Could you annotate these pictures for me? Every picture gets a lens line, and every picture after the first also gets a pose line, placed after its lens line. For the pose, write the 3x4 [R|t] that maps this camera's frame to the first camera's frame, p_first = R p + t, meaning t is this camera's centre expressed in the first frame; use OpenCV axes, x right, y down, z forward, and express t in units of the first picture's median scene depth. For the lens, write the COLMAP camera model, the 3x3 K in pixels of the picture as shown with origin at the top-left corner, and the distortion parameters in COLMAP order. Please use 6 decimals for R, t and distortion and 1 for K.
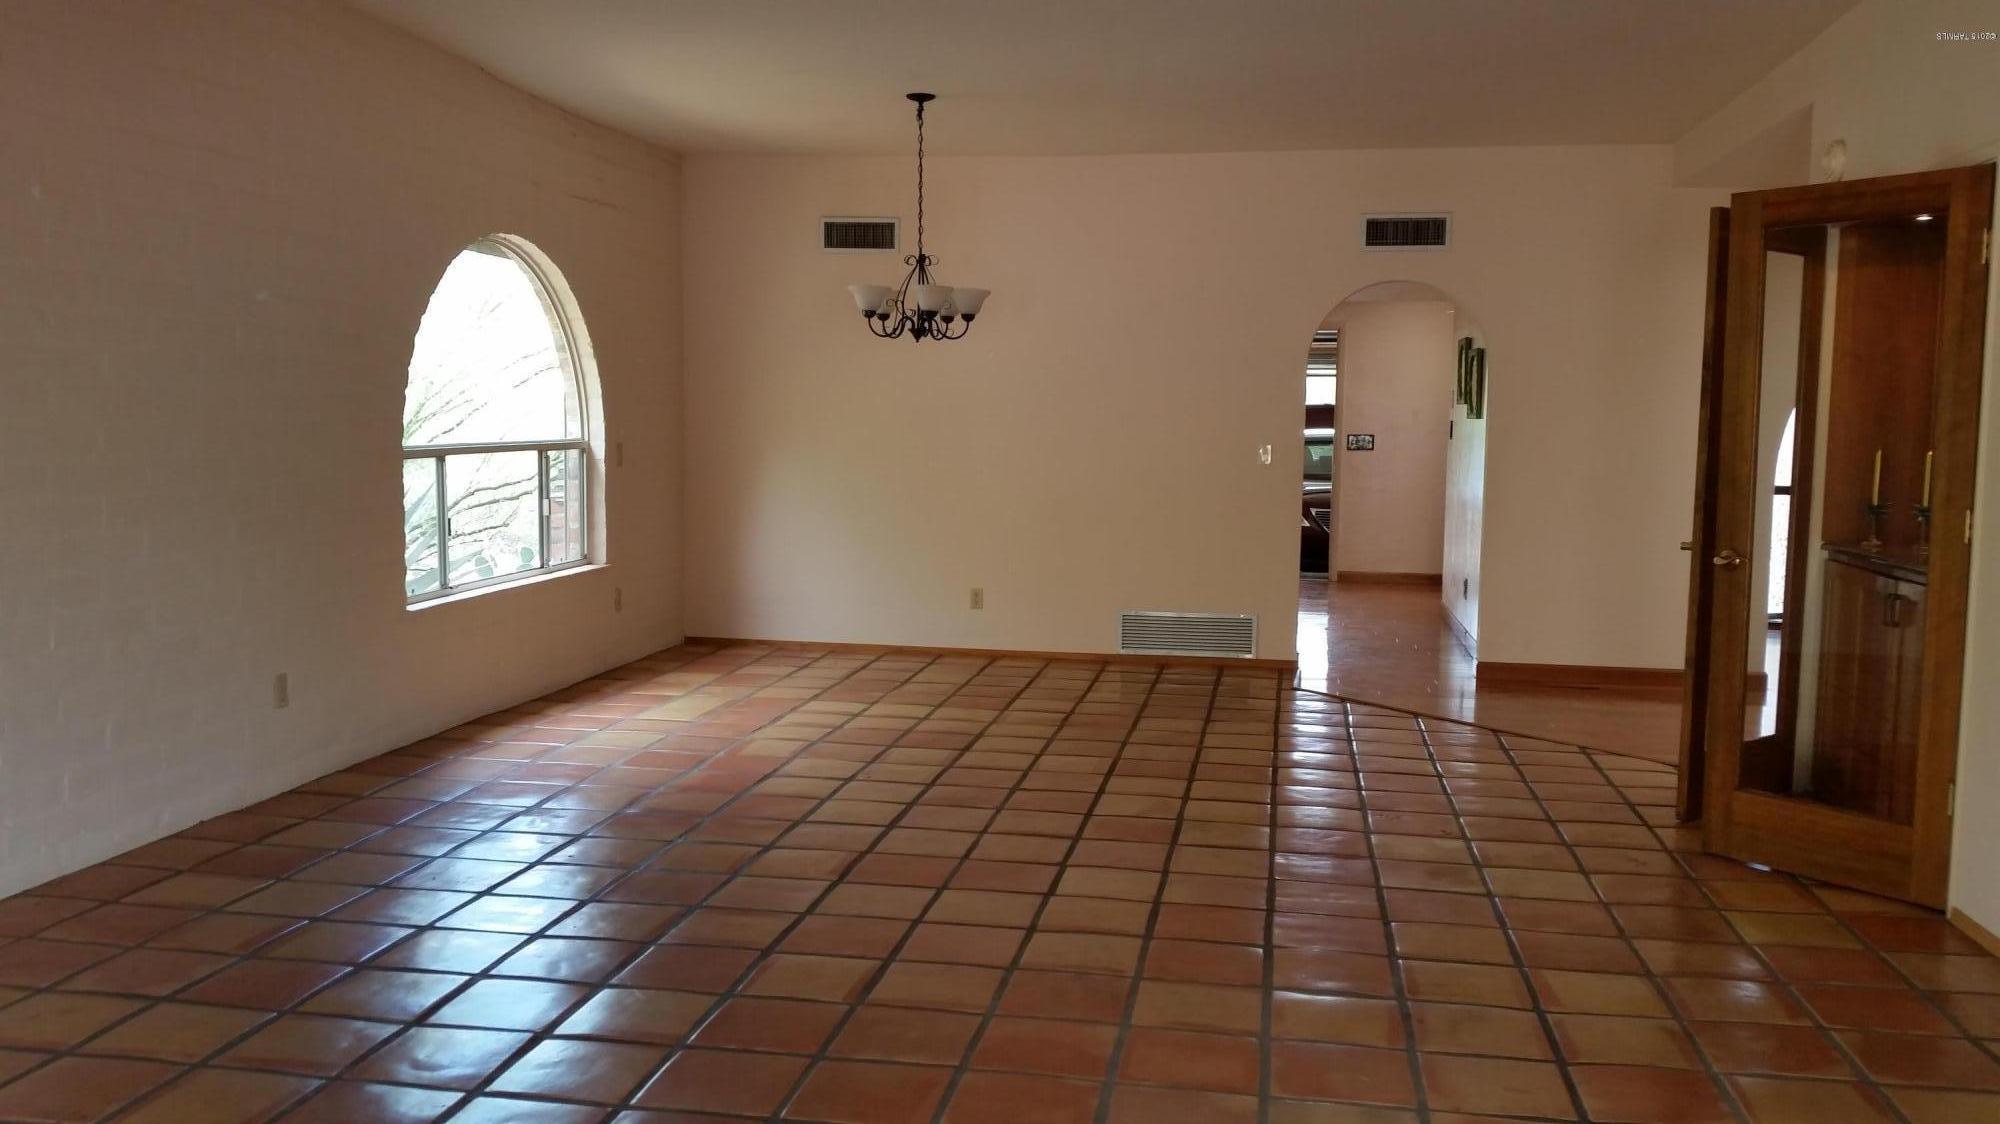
lens RADIAL K [[1658.9, 0, 1000.0], [0, 1658.9, 562.0], [0, 0, 1]] dist [0.192170, -0.383172]
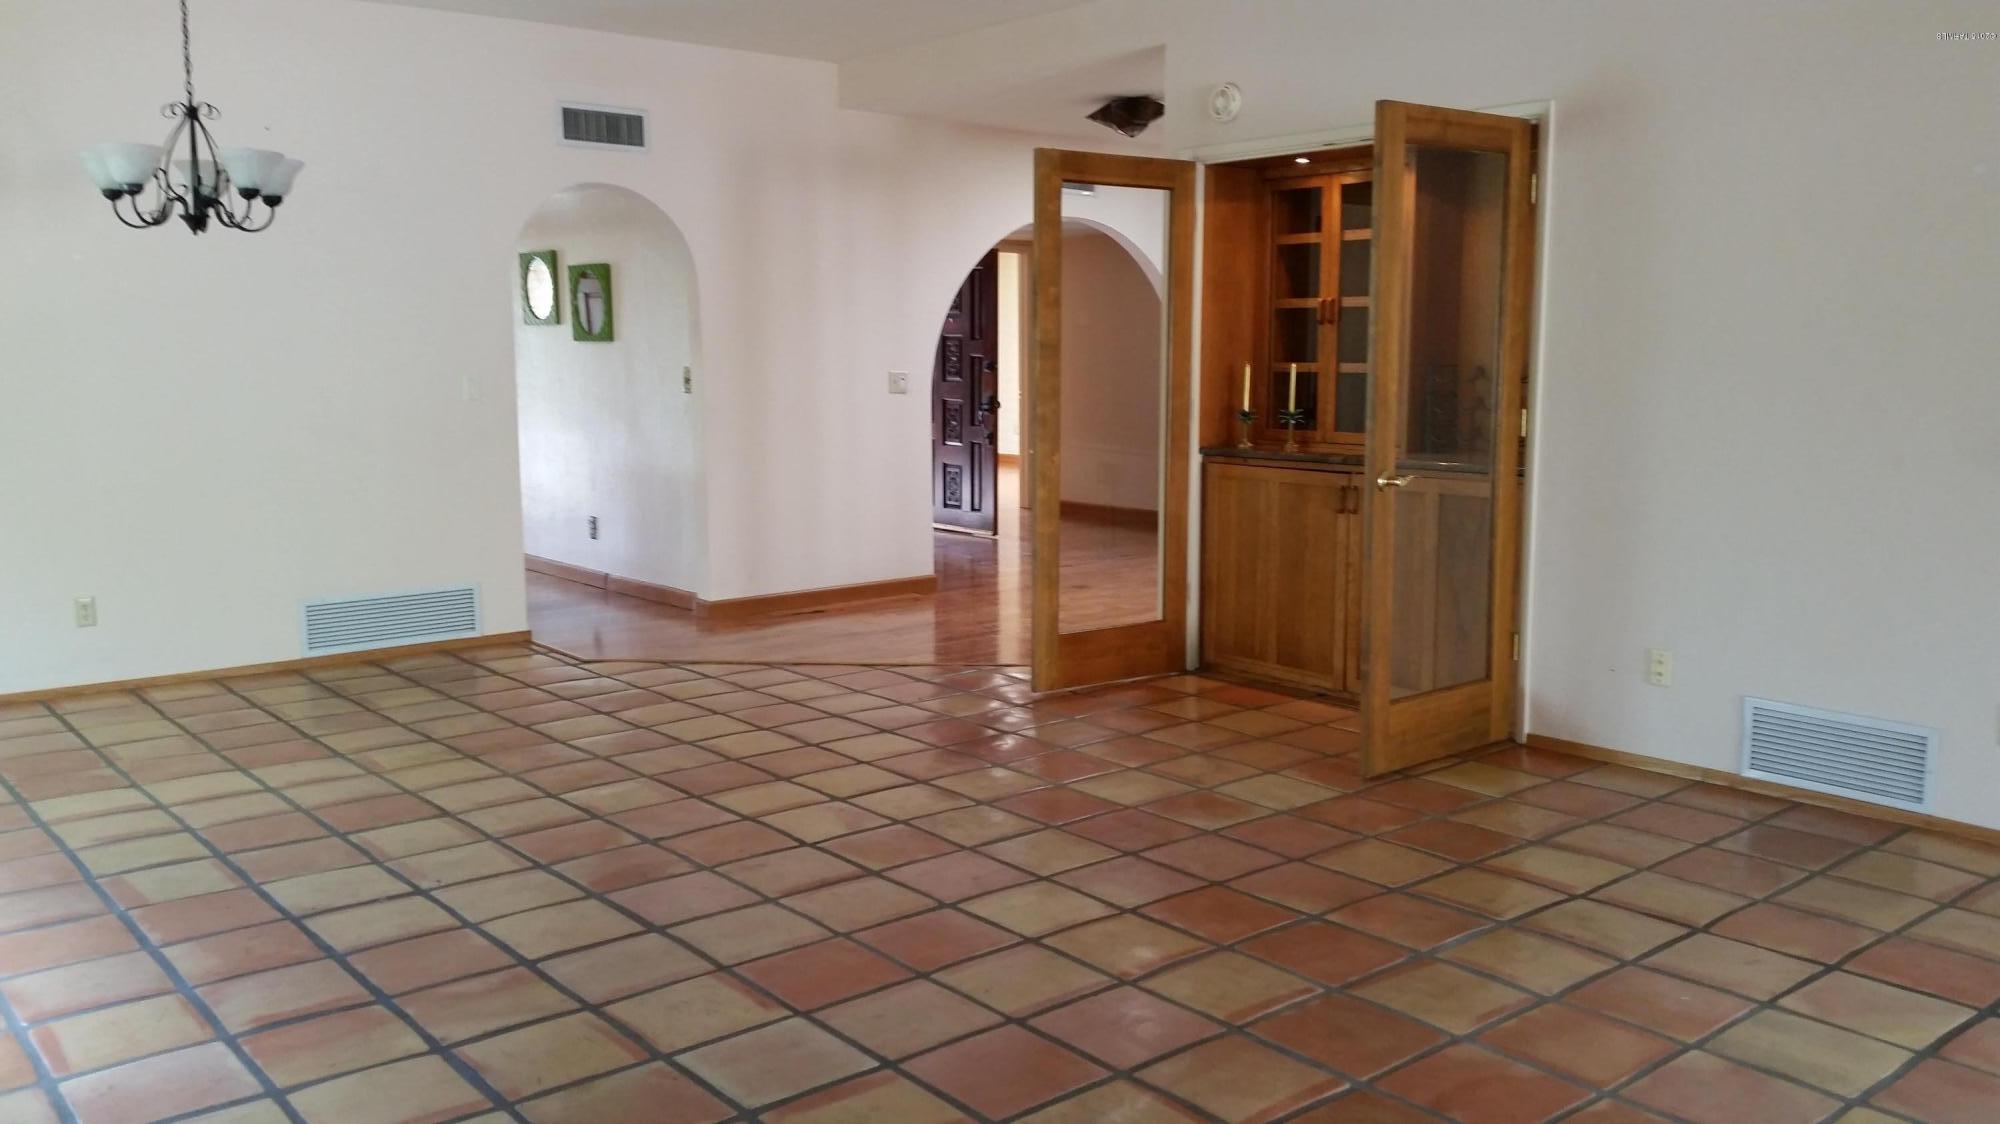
lens RADIAL K [[1658.9, 0, 1000.0], [0, 1658.9, 562.0], [0, 0, 1]] dist [0.192170, -0.383172]
pose [[0.634607, -0.119462, 0.763546, -0.469682], [0.081784, 0.992814, 0.087359, -0.044378], [-0.768496, 0.007007, 0.639817, 0.401428]]
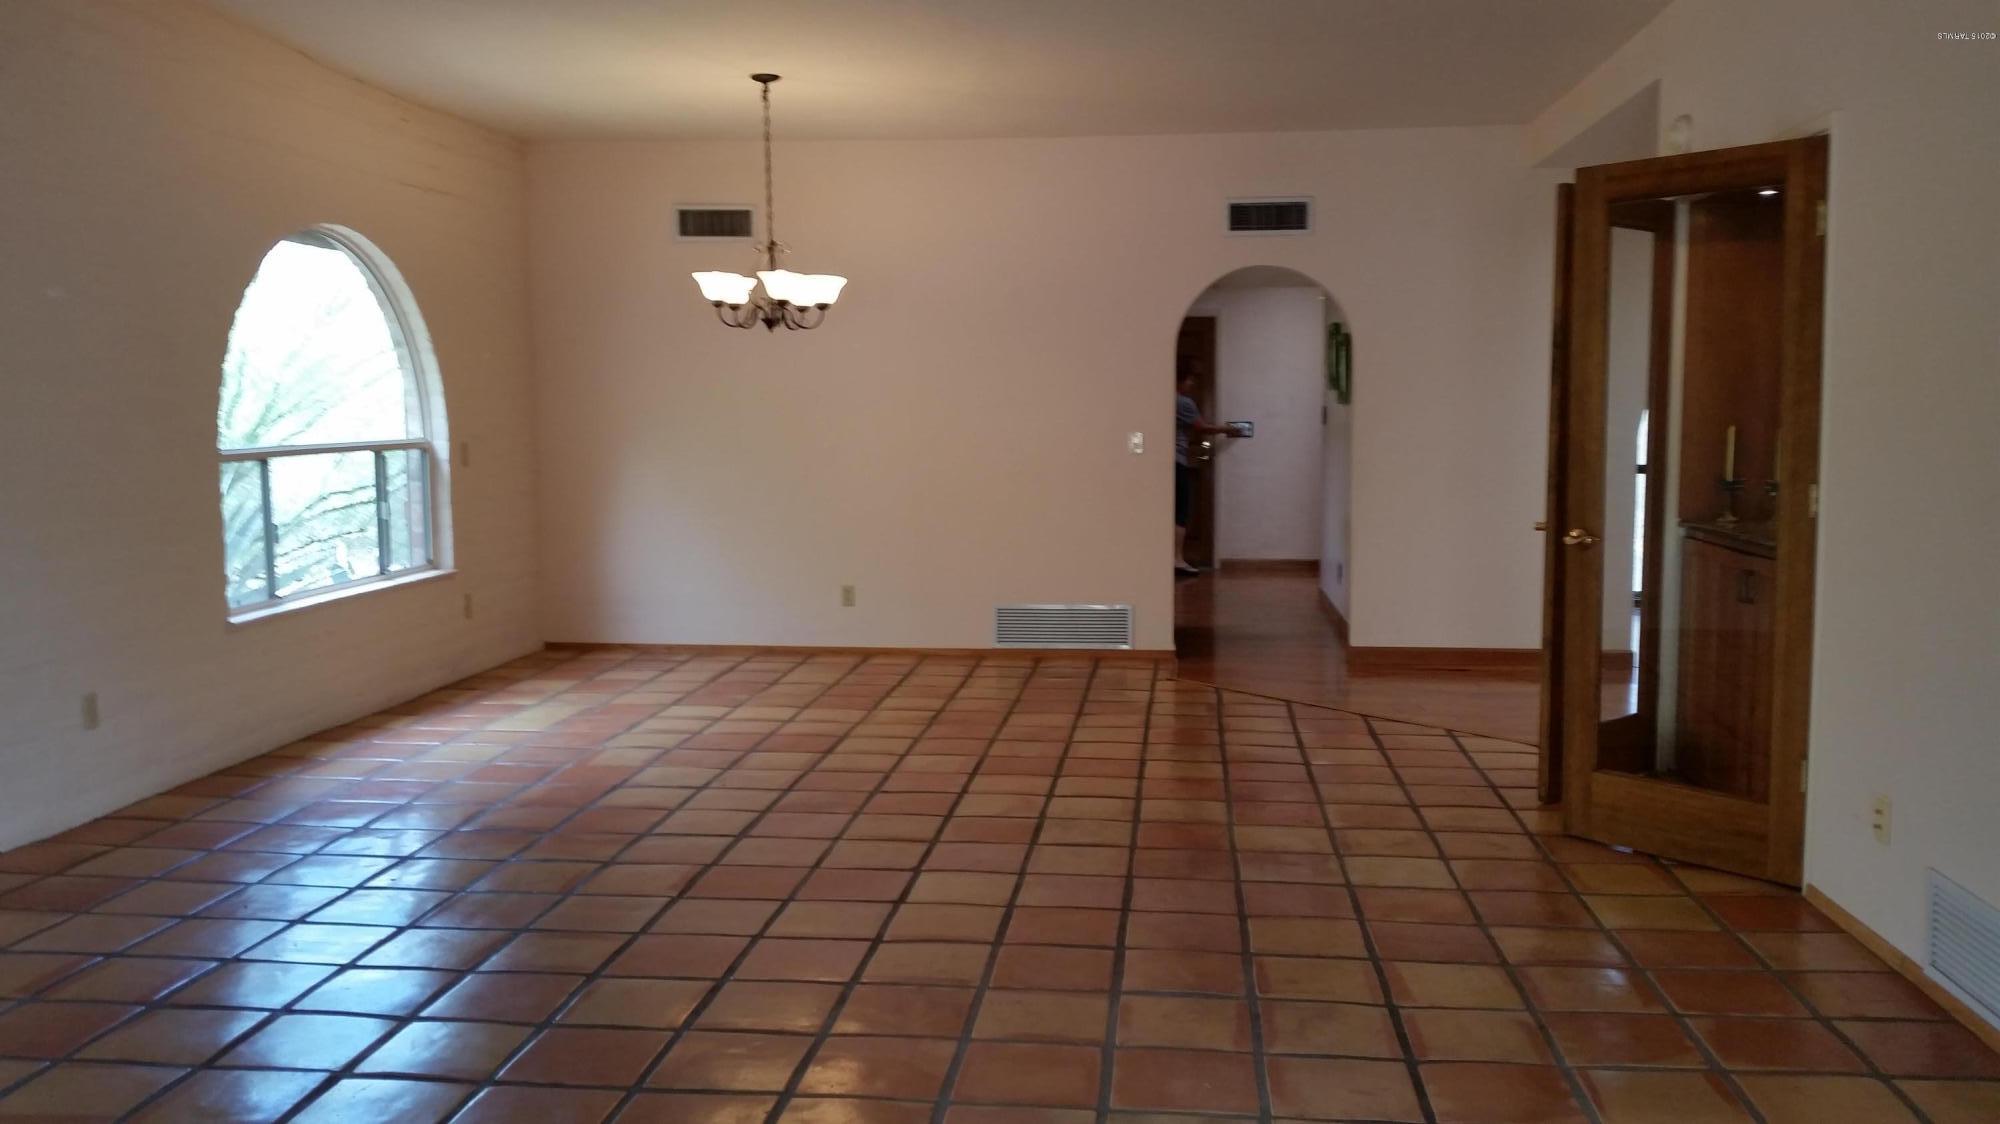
lens RADIAL K [[1658.9, 0, 1000.0], [0, 1658.9, 562.0], [0, 0, 1]] dist [0.192170, -0.383172]
pose [[0.998109, -0.022322, 0.057265, 0.029950], [0.022120, 0.999747, 0.004155, 0.000310], [-0.057343, -0.002880, 0.998350, 0.029589]]
